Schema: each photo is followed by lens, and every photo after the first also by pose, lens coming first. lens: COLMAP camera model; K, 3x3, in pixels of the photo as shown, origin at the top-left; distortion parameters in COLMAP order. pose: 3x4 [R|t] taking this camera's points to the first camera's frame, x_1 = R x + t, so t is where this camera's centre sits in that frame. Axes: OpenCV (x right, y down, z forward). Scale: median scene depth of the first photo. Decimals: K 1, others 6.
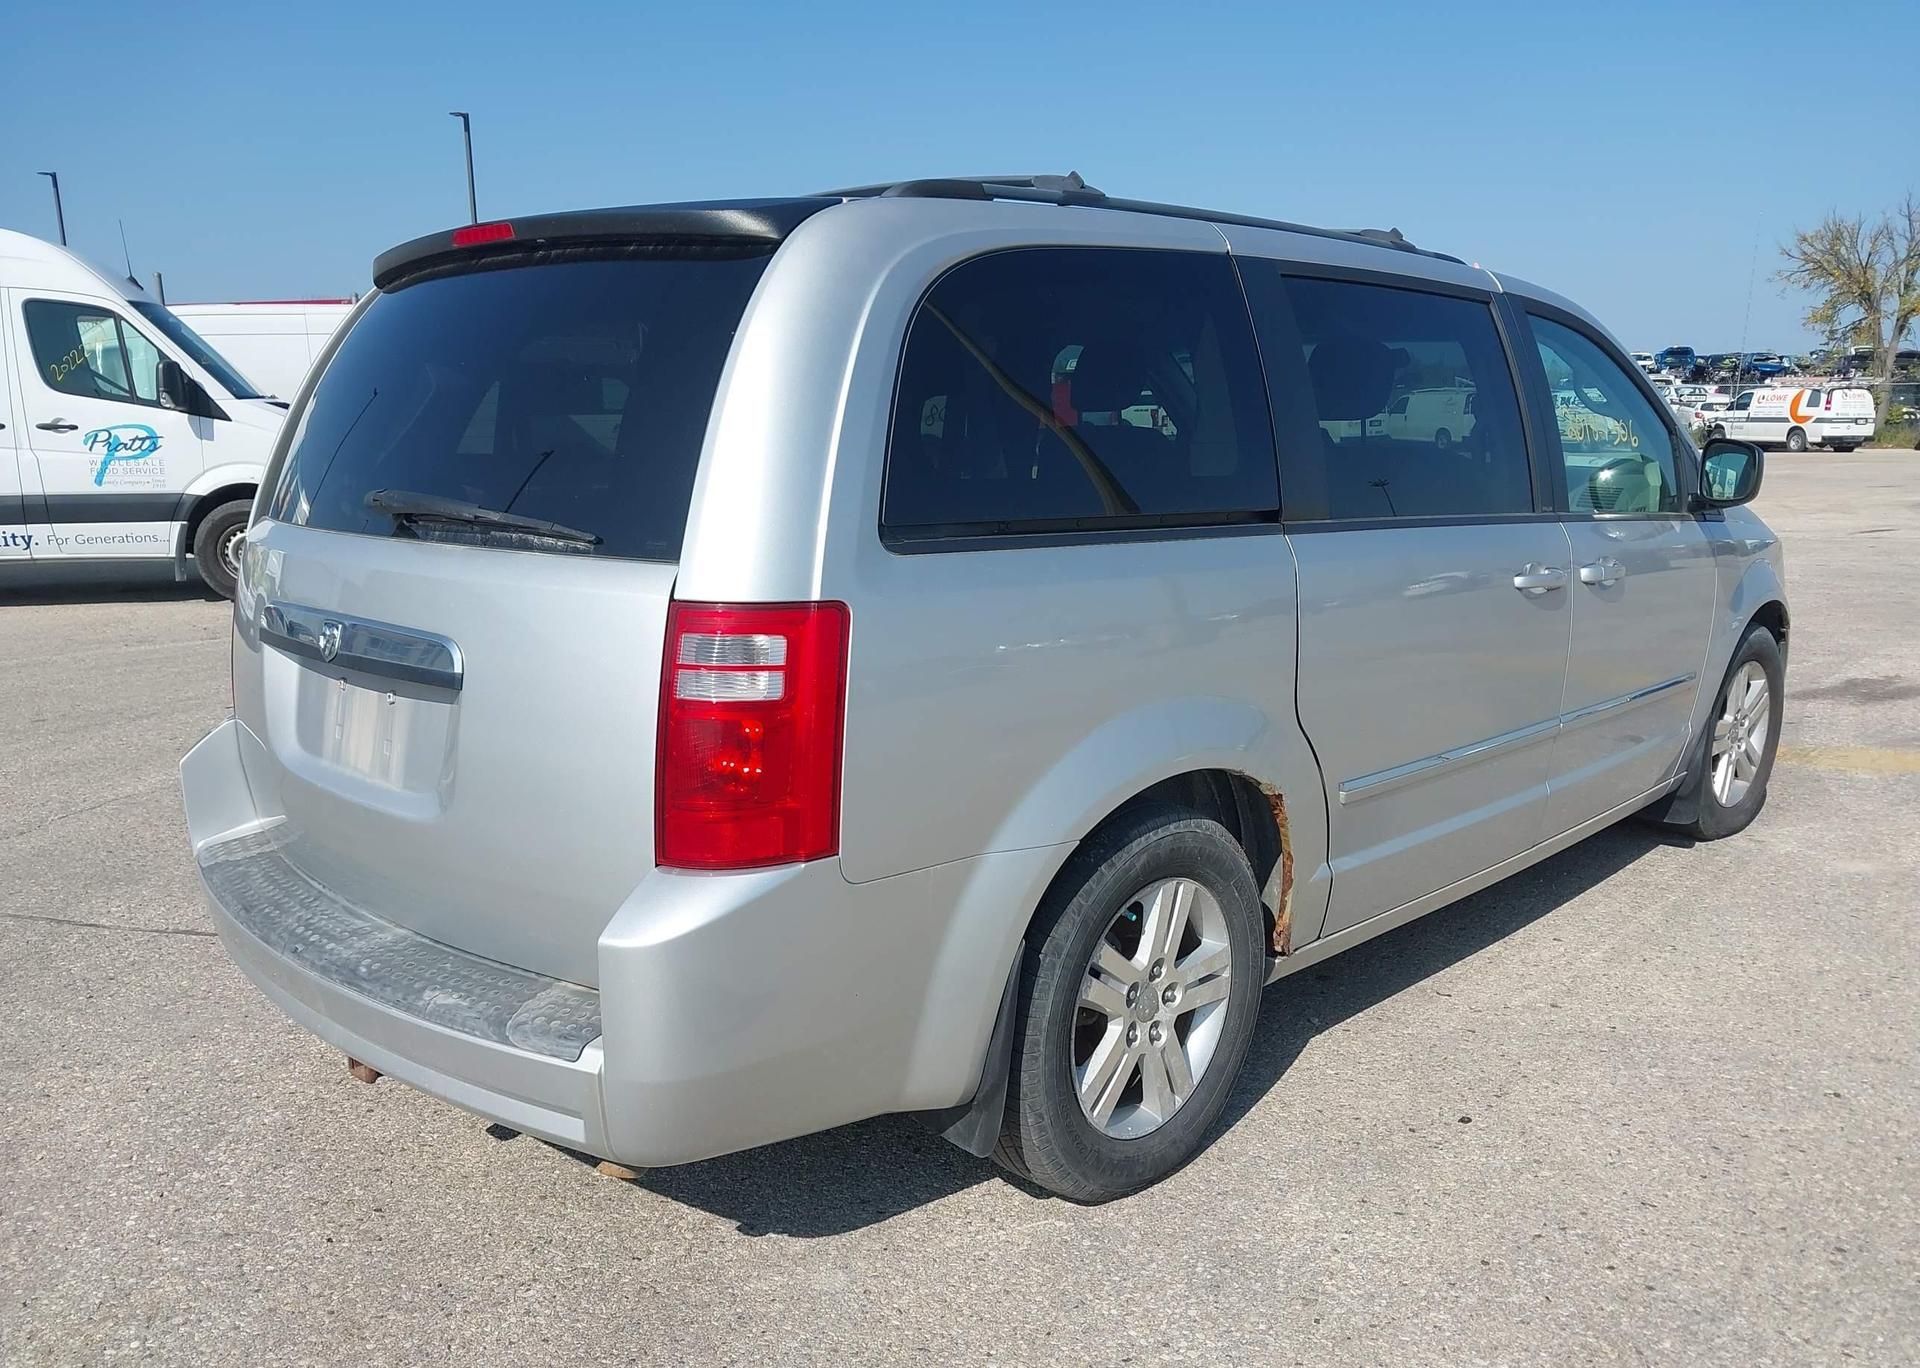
lens RADIAL K [[1496.1, 0, 965.1], [0, 1496.1, 726.0], [0, 0, 1]] dist [0.025704, 0.000153]
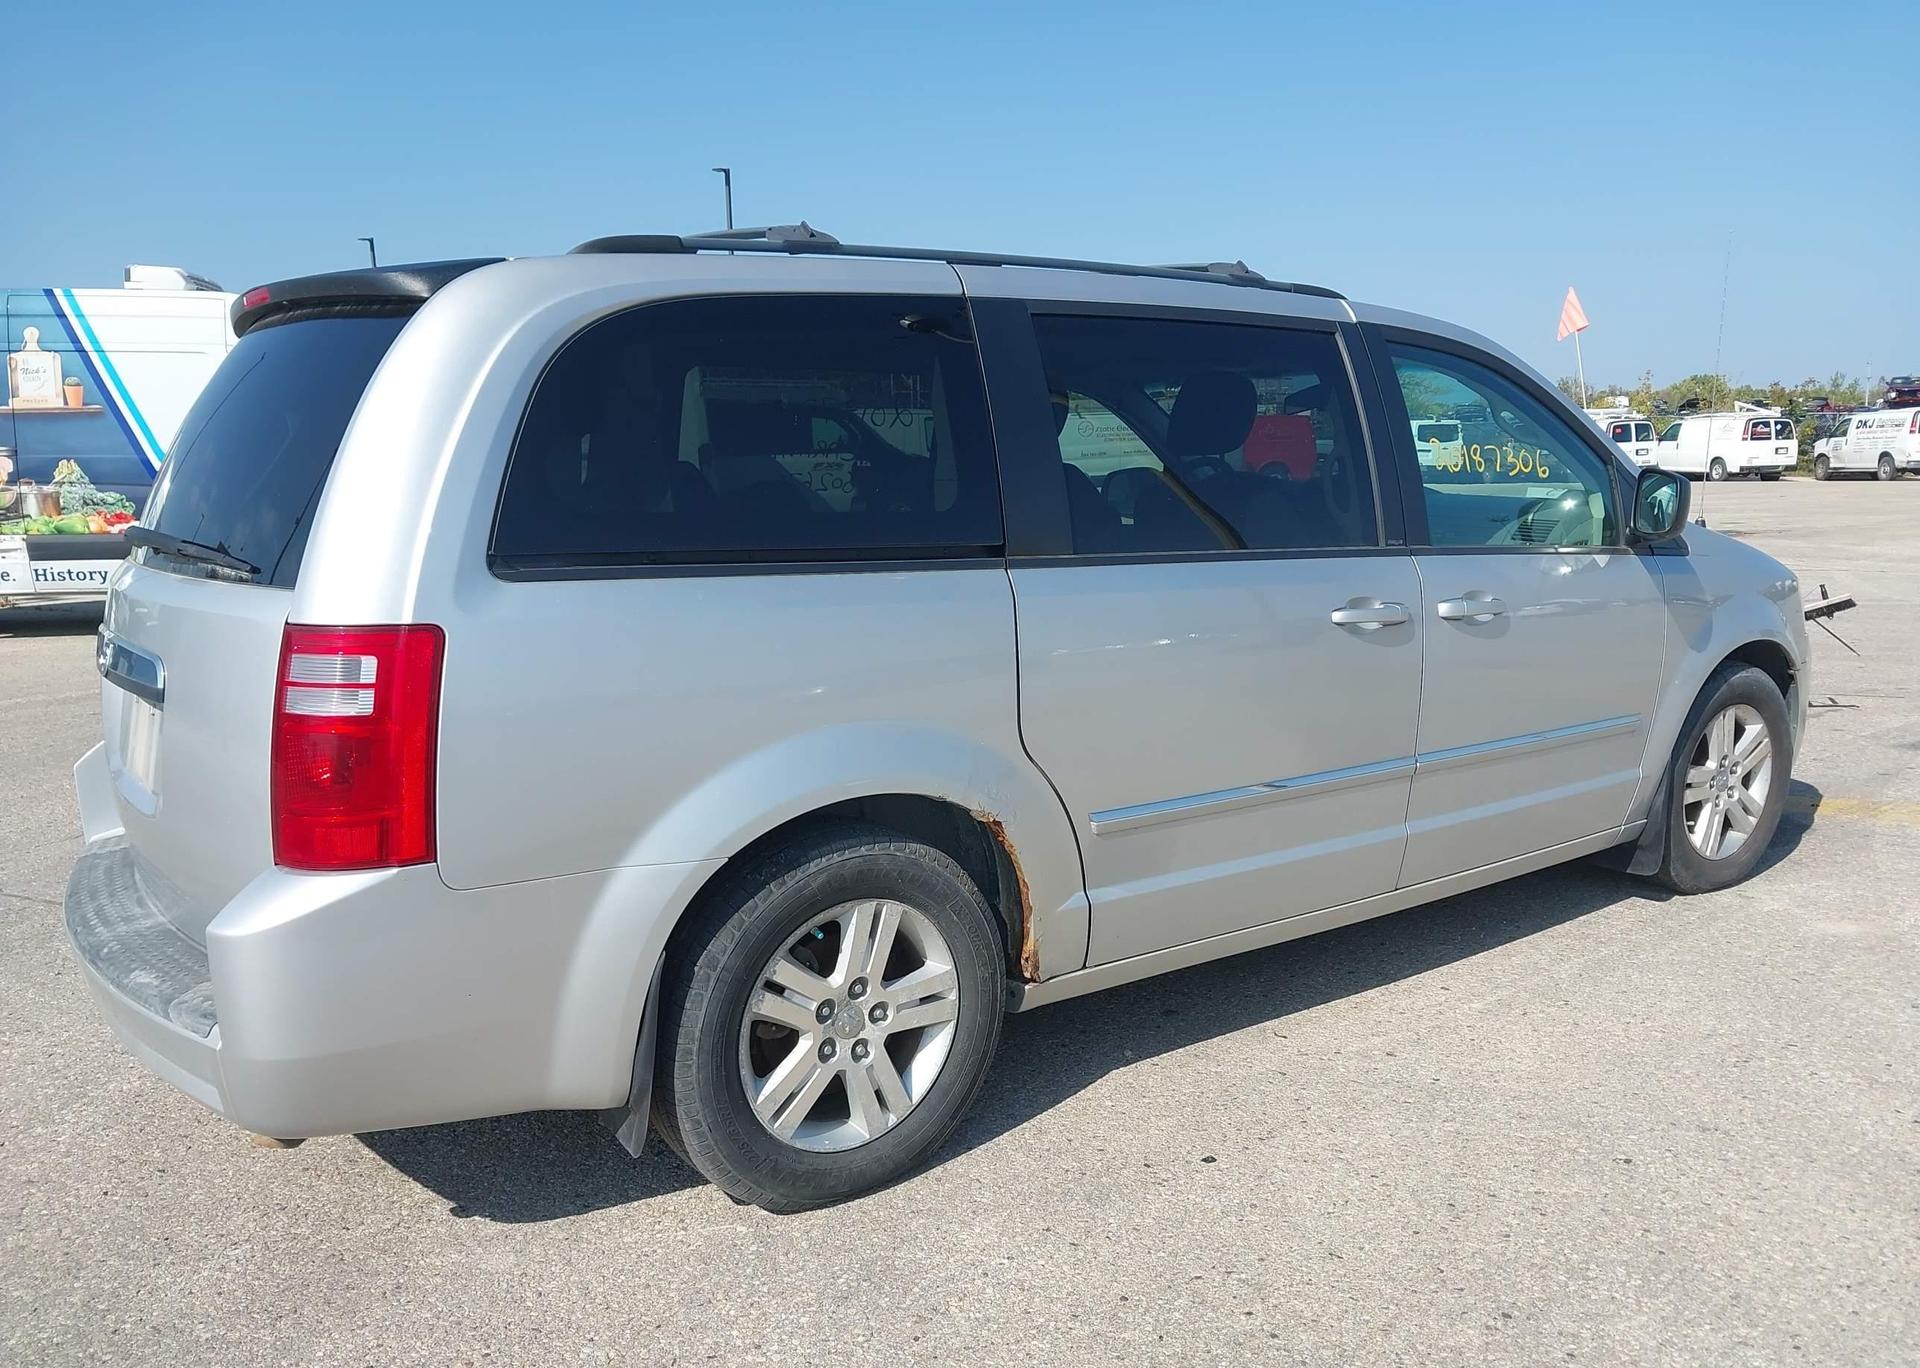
lens RADIAL K [[1490.7, 0, 956.6], [0, 1490.7, 719.2], [0, 0, 1]] dist [0.037900, -0.057757]
pose [[0.984704, 0.020024, -0.173082, 0.363208], [-0.024518, 0.999415, -0.023863, 0.000757], [0.172503, 0.027741, 0.984618, -0.003078]]
